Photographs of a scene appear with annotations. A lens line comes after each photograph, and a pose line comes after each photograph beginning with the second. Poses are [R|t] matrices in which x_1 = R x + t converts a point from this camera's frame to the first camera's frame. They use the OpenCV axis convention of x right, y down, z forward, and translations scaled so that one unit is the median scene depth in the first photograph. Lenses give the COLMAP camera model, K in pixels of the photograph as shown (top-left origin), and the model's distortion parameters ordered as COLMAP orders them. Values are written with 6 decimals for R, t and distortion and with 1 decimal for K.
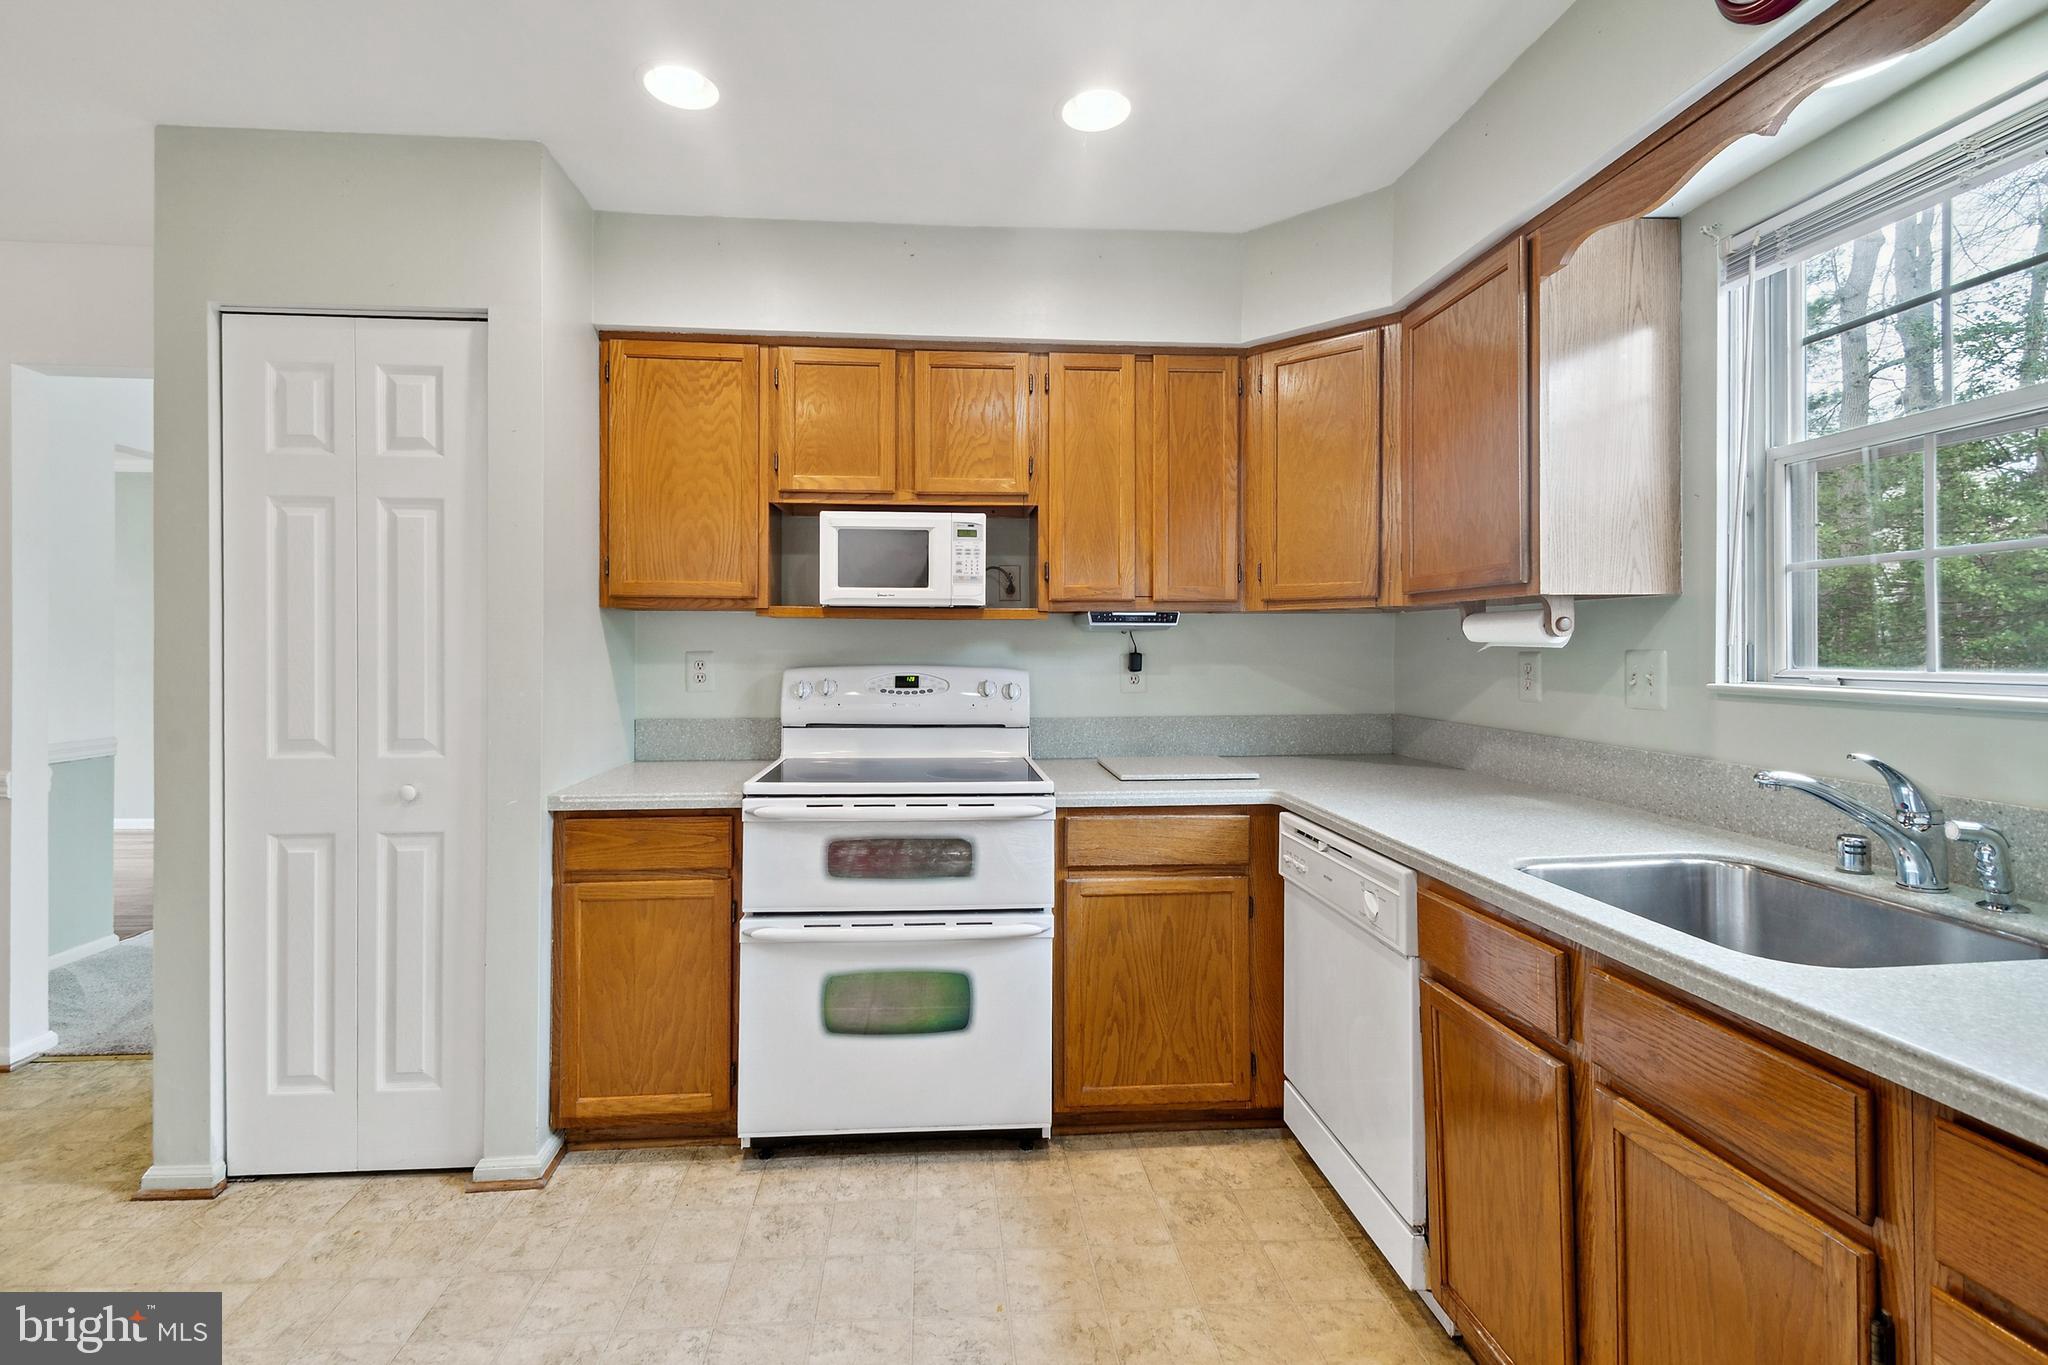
lens RADIAL K [[897.6, 0, 997.4], [0, 897.6, 641.5], [0, 0, 1]] dist [0.007210, -0.007804]
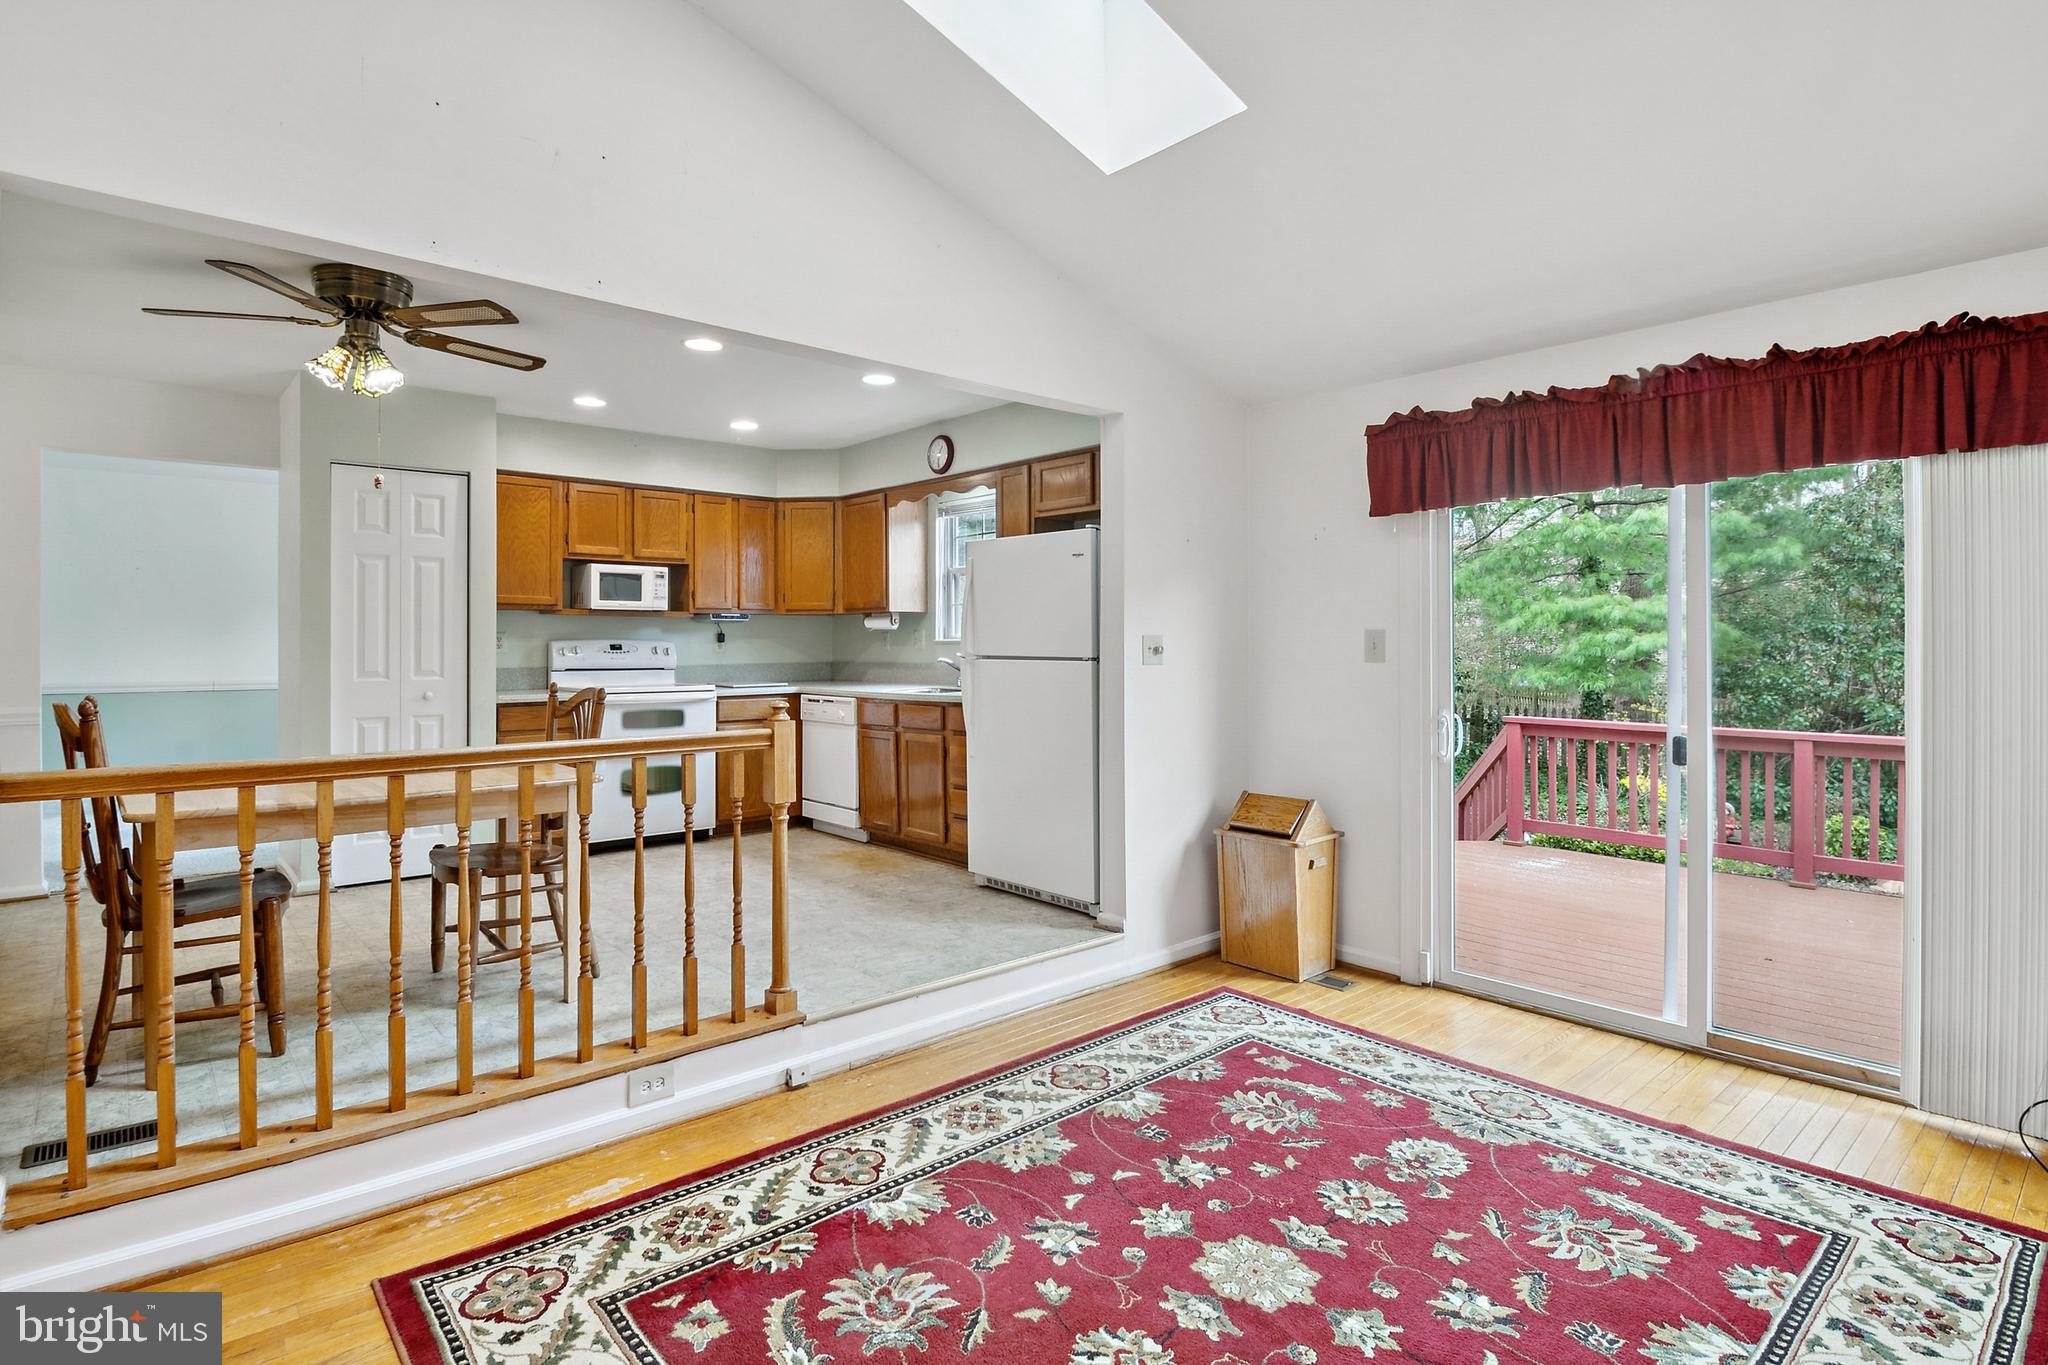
lens RADIAL K [[1032.5, 0, 992.0], [0, 1032.5, 649.4], [0, 0, 1]] dist [-0.002781, -0.011692]
pose [[0.801749, -0.007782, 0.597611, -0.978808], [0.000988, 0.999931, 0.011697, 0.028772], [-0.597660, -0.008788, 0.801701, -1.629960]]
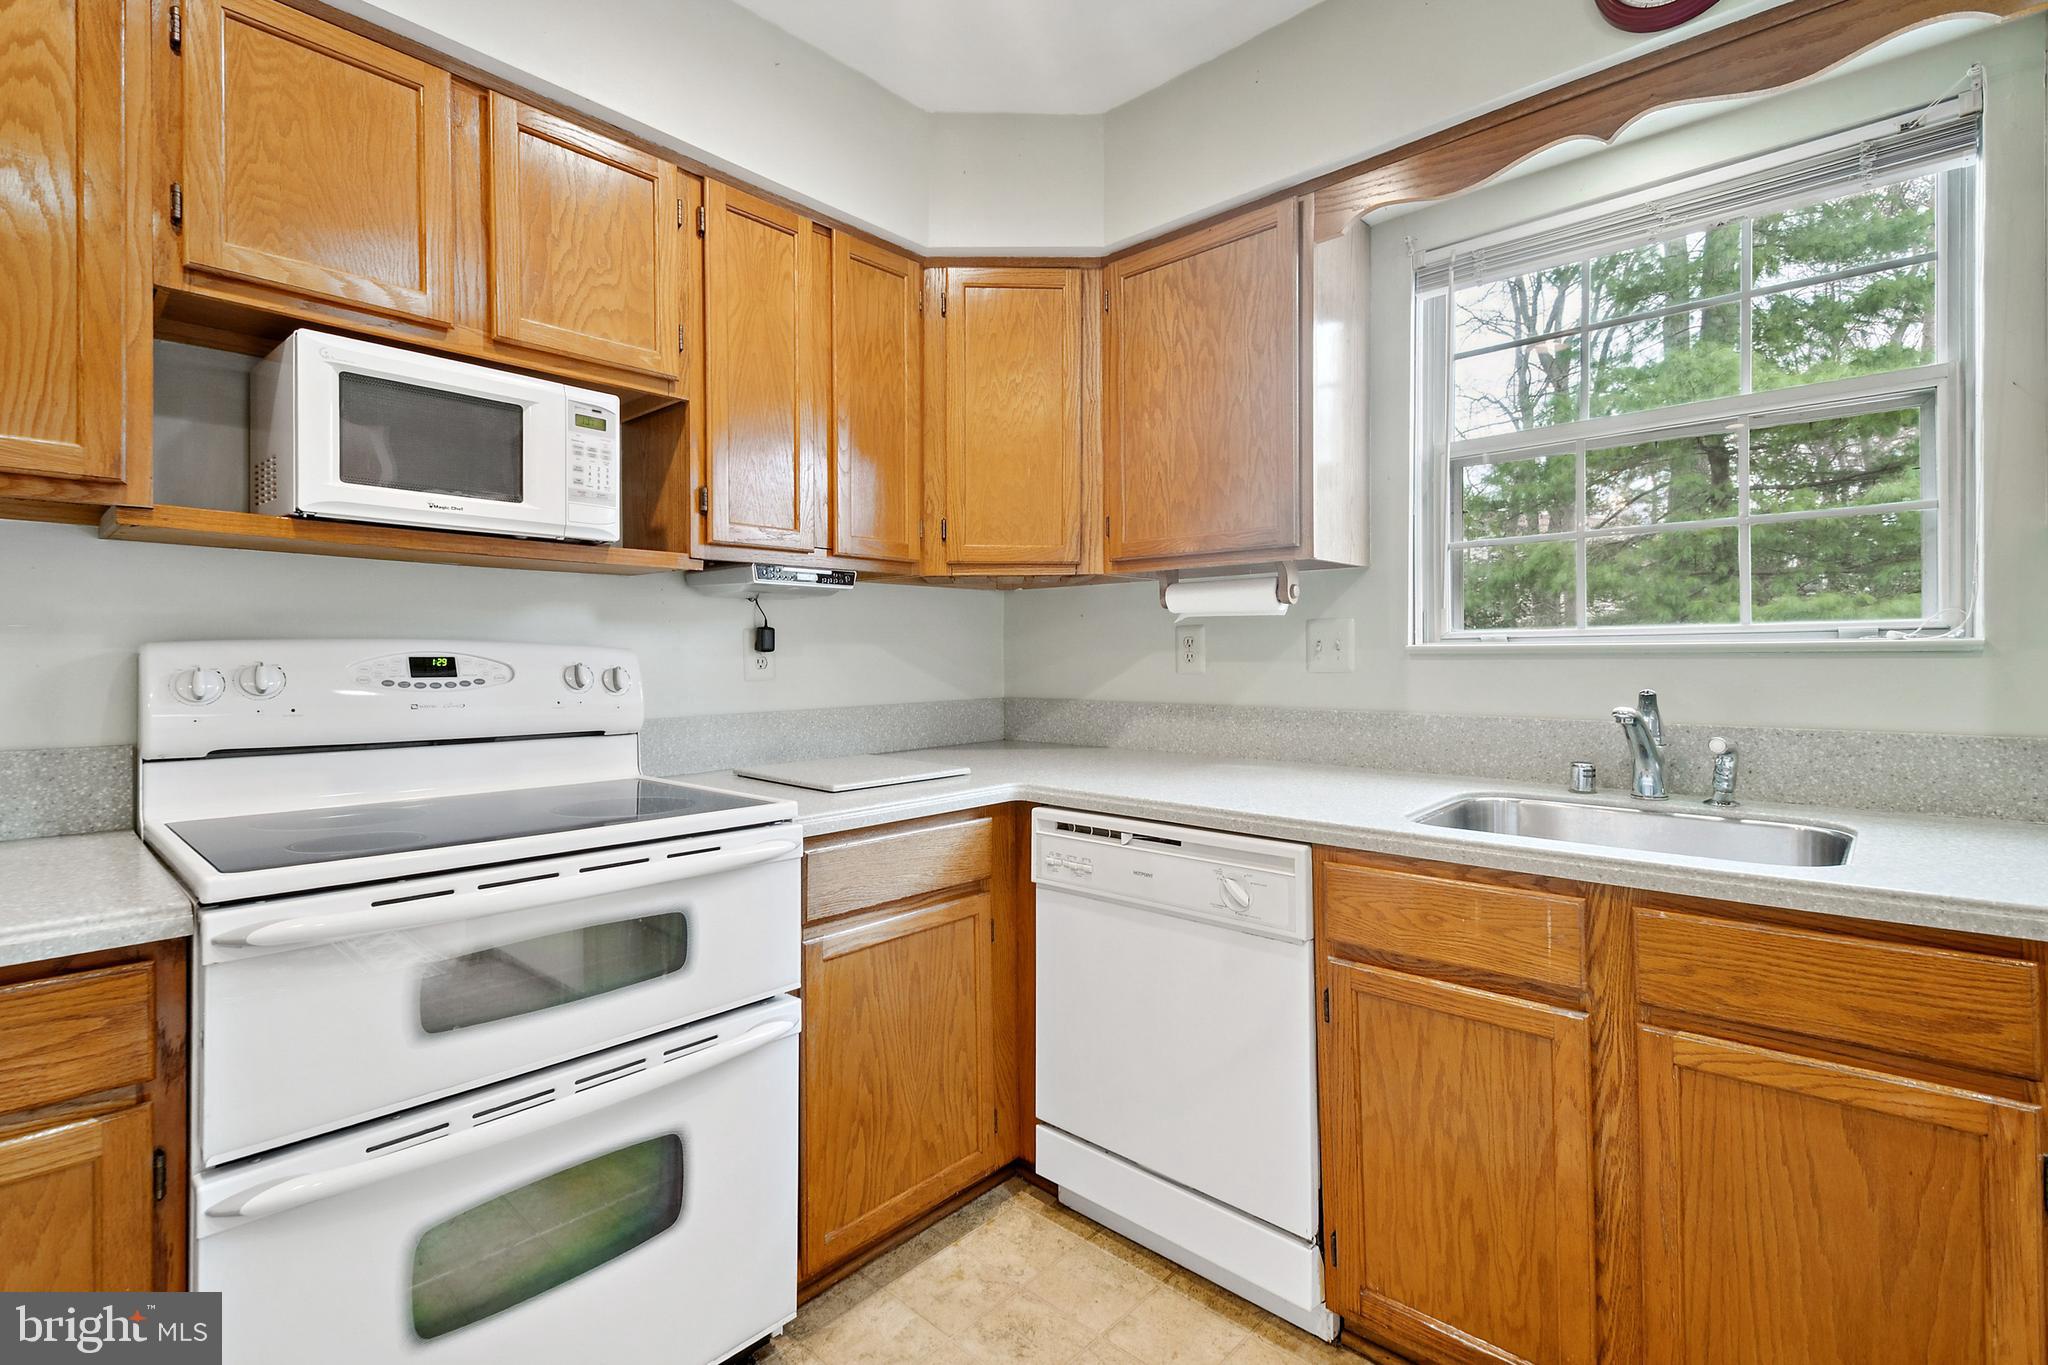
lens RADIAL K [[918.8, 0, 992.0], [0, 918.8, 657.1], [0, 0, 1]] dist [0.010624, -0.003647]
pose [[0.740712, -0.002602, 0.671817, -0.287055], [0.000007, 0.999993, 0.003866, 0.044469], [-0.671822, -0.002858, 0.740707, 0.383348]]
